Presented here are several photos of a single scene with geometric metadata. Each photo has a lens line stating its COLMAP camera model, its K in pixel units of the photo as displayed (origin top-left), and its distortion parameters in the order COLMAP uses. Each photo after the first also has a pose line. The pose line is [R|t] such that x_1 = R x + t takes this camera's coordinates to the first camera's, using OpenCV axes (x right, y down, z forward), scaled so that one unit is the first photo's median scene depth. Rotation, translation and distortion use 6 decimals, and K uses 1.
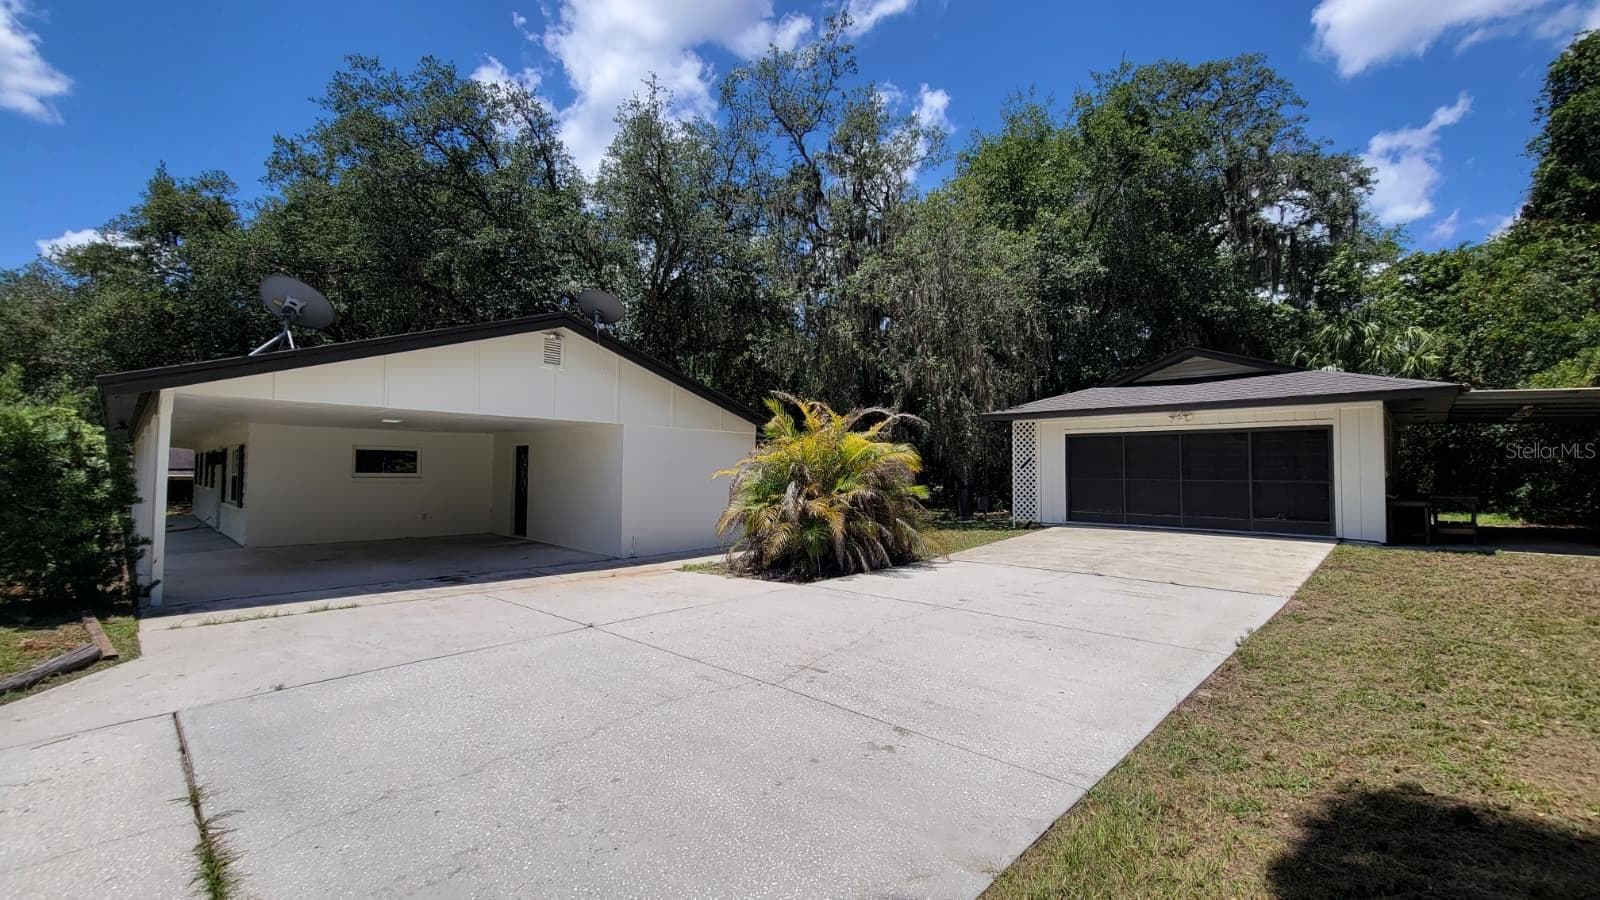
lens RADIAL K [[653.5, 0, 803.5], [0, 653.5, 449.9], [0, 0, 1]] dist [0.004589, -0.003304]
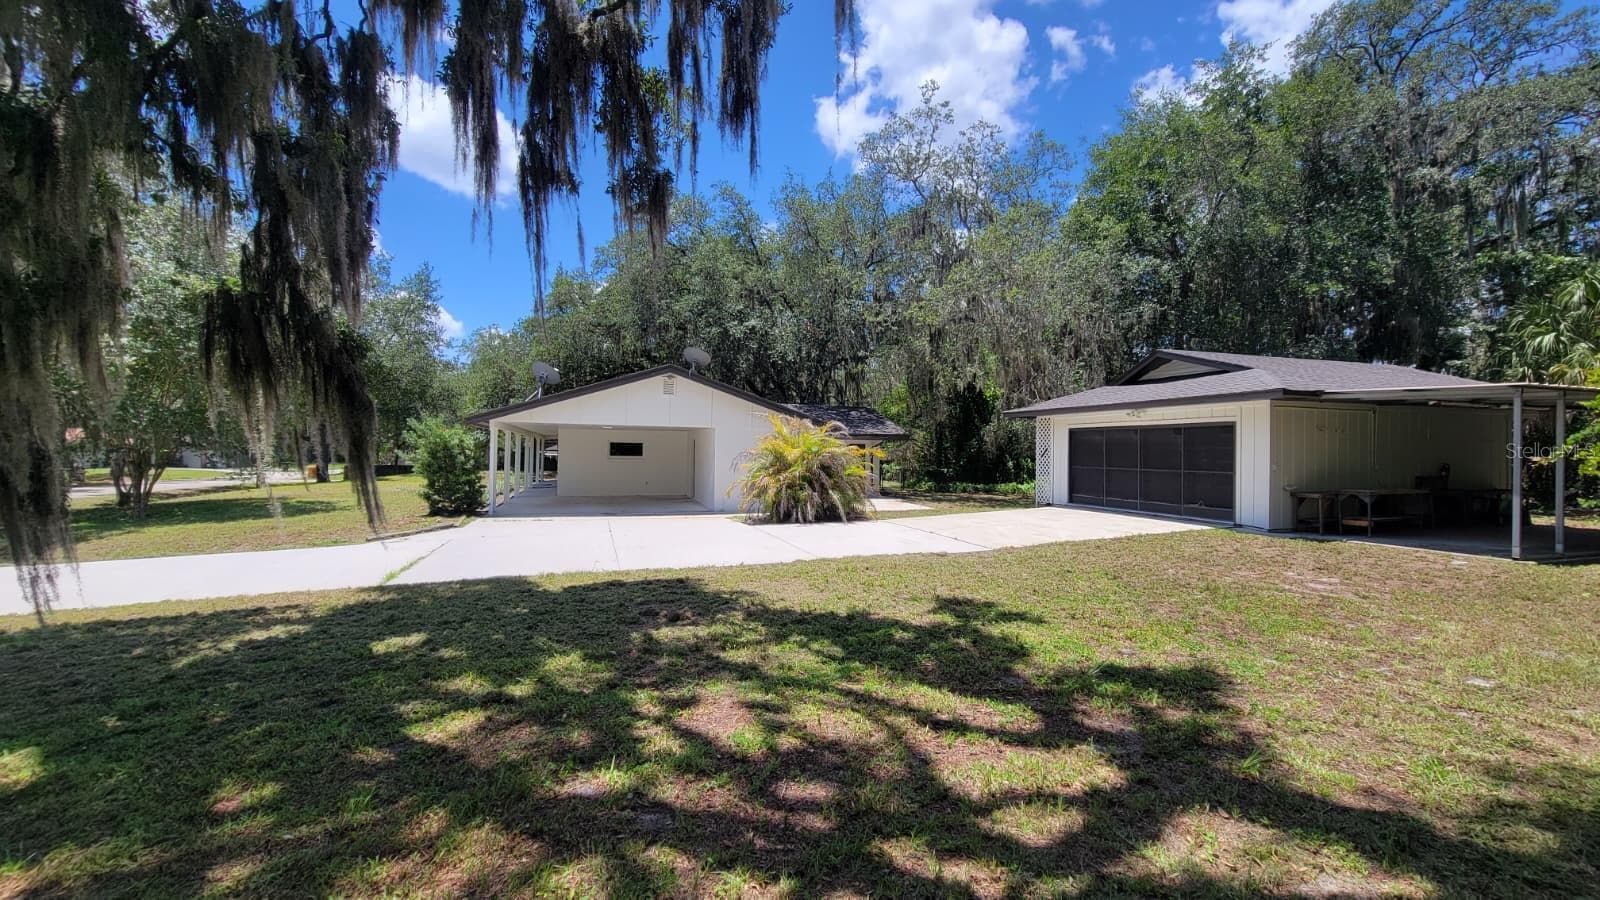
lens RADIAL K [[653.5, 0, 803.5], [0, 653.5, 449.9], [0, 0, 1]] dist [0.004589, -0.003304]
pose [[0.880485, 0.004518, -0.474053, 0.639761], [0.008474, 0.999645, 0.025266, -0.022674], [0.473999, -0.026263, 0.880134, -0.294967]]
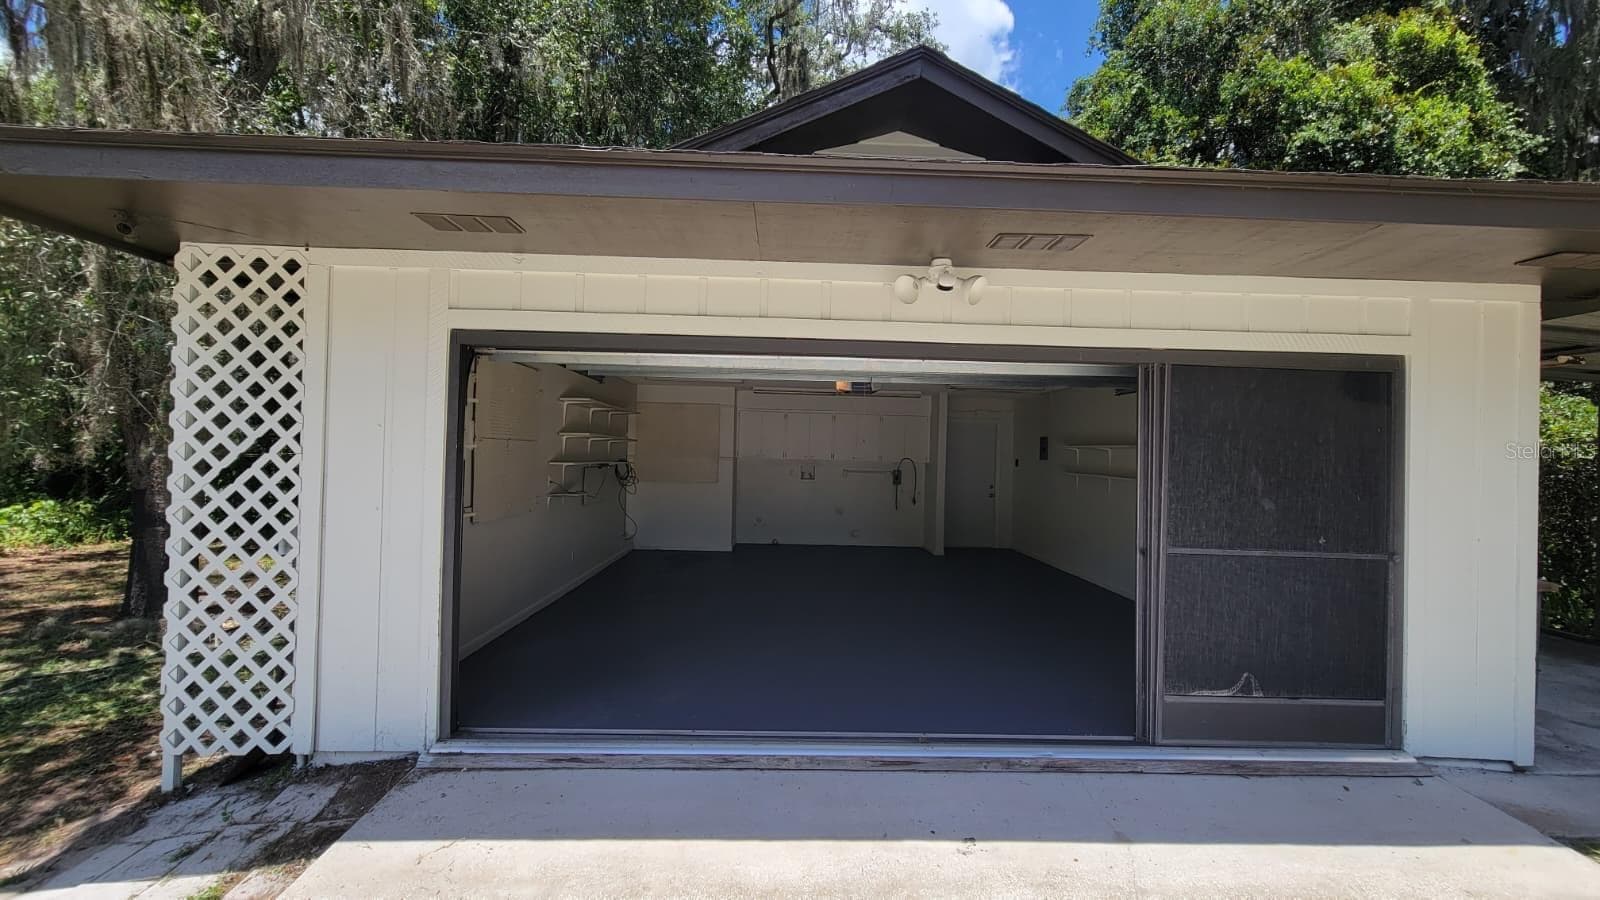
lens RADIAL K [[652.8, 0, 805.0], [0, 652.8, 448.9], [0, 0, 1]] dist [-0.001397, -0.000110]
pose [[0.698145, 0.015975, 0.715778, 0.393019], [-0.041809, 0.998955, 0.018484, 0.007302], [-0.714735, -0.042830, 0.698083, 0.914922]]
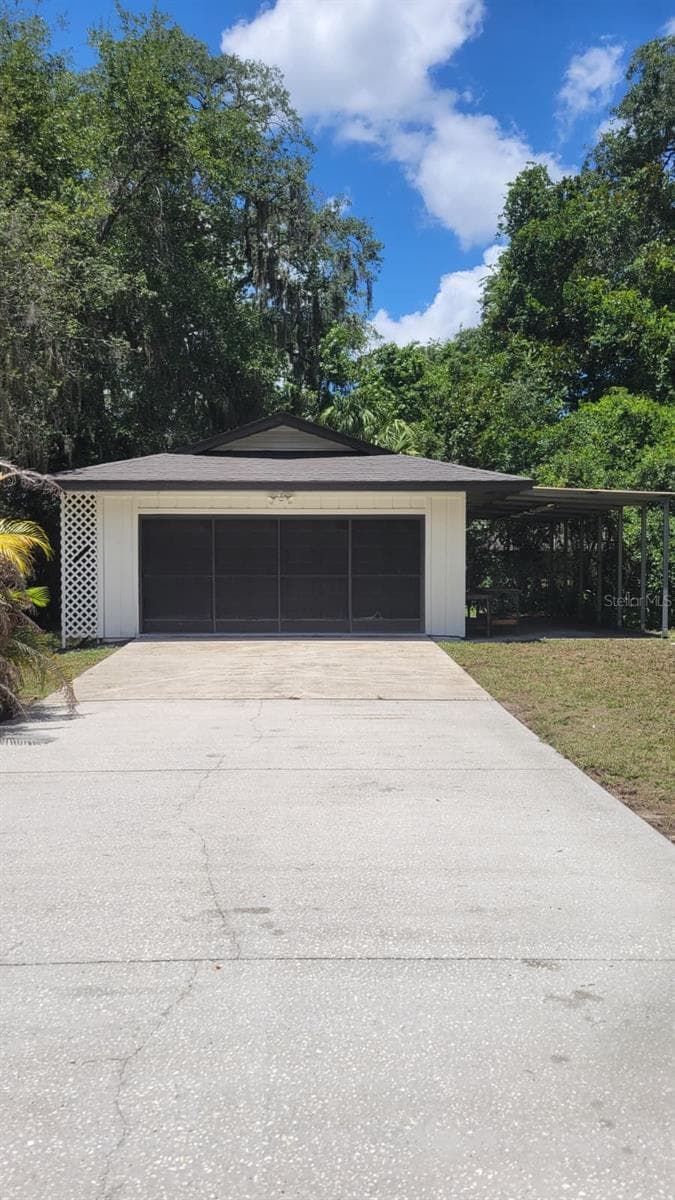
lens RADIAL K [[899.6, 0, 314.3], [0, 899.6, 597.9], [0, 0, 1]] dist [0.051803, -0.032146]
pose [[0.712205, -0.025663, 0.701503, -0.196481], [-0.019636, 0.998212, 0.056454, 0.009929], [-0.701697, -0.053982, 0.710427, 0.175272]]
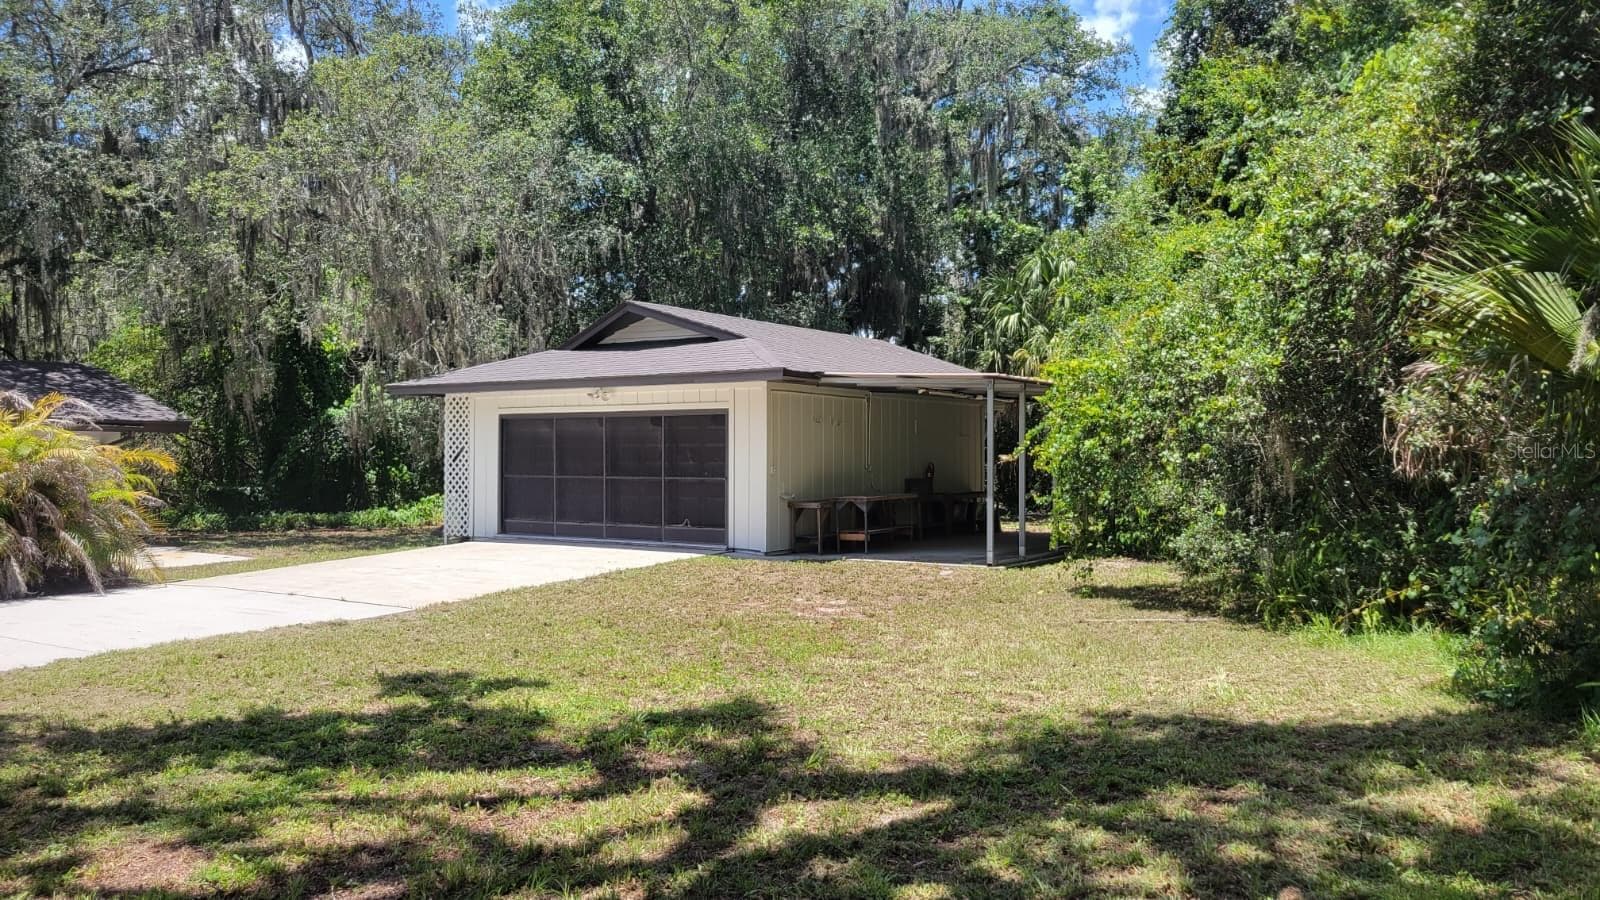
lens RADIAL K [[1199.5, 0, 803.0], [0, 1199.5, 458.8], [0, 0, 1]] dist [0.051803, -0.032146]
pose [[0.983309, -0.002554, 0.181924, 0.583501], [-0.003587, 0.999435, 0.033419, -0.024677], [-0.181907, -0.033514, 0.982745, -0.446655]]
